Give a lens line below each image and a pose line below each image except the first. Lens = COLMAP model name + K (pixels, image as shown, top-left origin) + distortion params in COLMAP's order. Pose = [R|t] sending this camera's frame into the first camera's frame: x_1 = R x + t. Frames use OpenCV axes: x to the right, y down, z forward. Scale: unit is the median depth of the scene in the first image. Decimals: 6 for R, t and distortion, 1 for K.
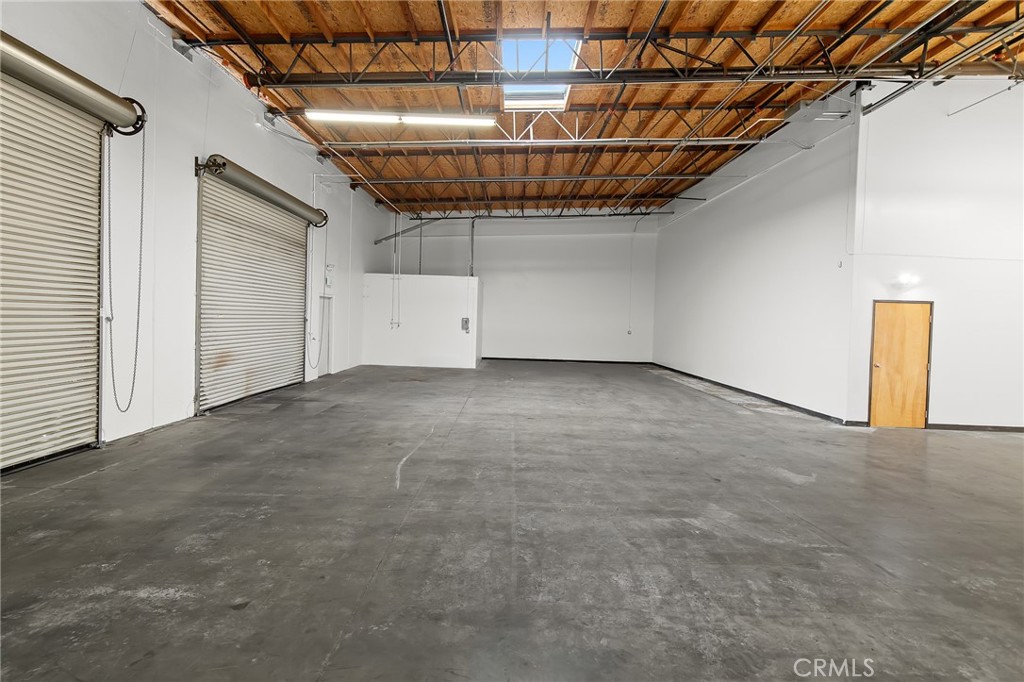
lens RADIAL K [[469.2, 0, 510.1], [0, 469.2, 330.2], [0, 0, 1]] dist [0.008961, -0.001311]
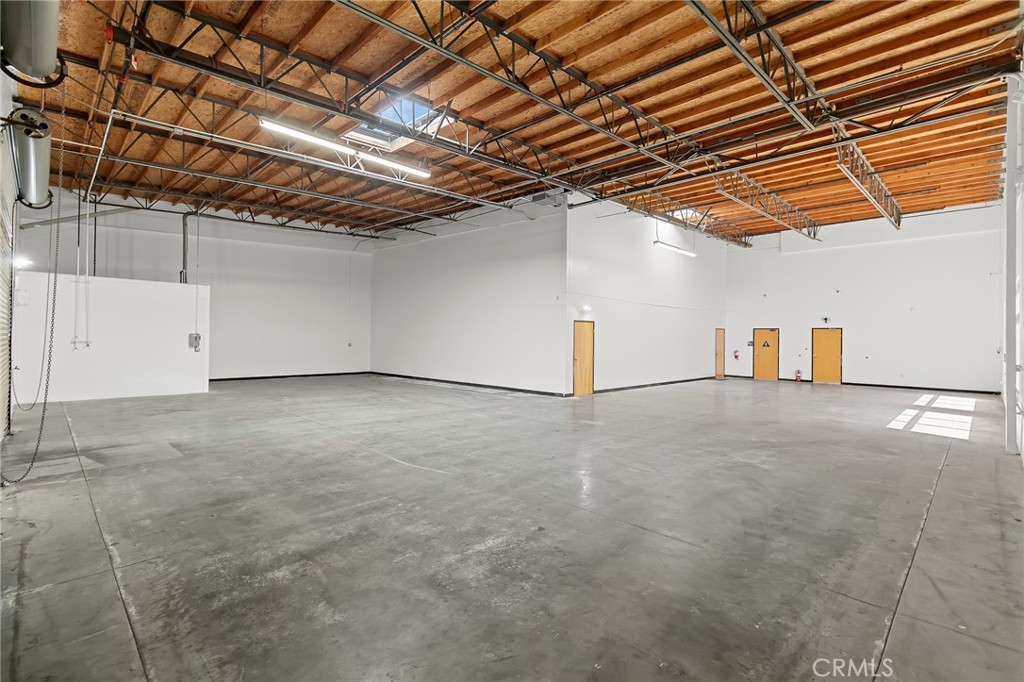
lens RADIAL K [[469.2, 0, 514.9], [0, 469.2, 334.3], [0, 0, 1]] dist [0.008961, -0.001311]
pose [[0.694587, -0.015564, 0.719240, -0.892089], [0.025472, 0.999671, -0.002967, -0.022856], [-0.718958, 0.020381, 0.694755, -0.006207]]
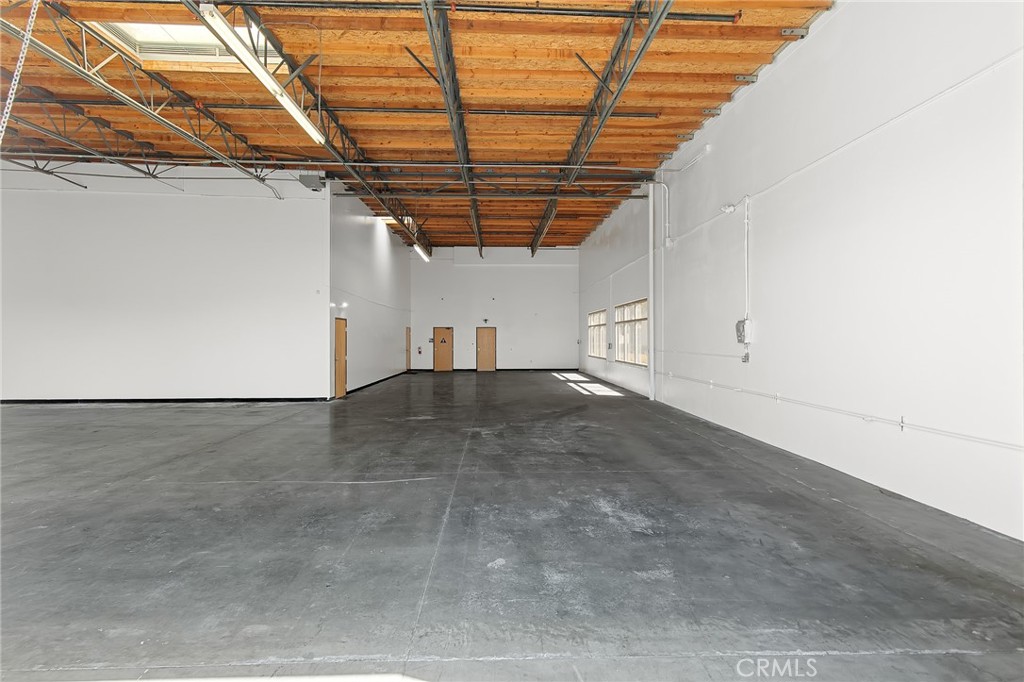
lens RADIAL K [[469.2, 0, 515.6], [0, 469.2, 342.8], [0, 0, 1]] dist [0.008961, -0.001311]
pose [[-0.045285, -0.038627, 0.998227, -1.263219], [0.021267, 0.998988, 0.039621, -0.045664], [-0.998748, 0.023023, -0.044418, 0.738815]]
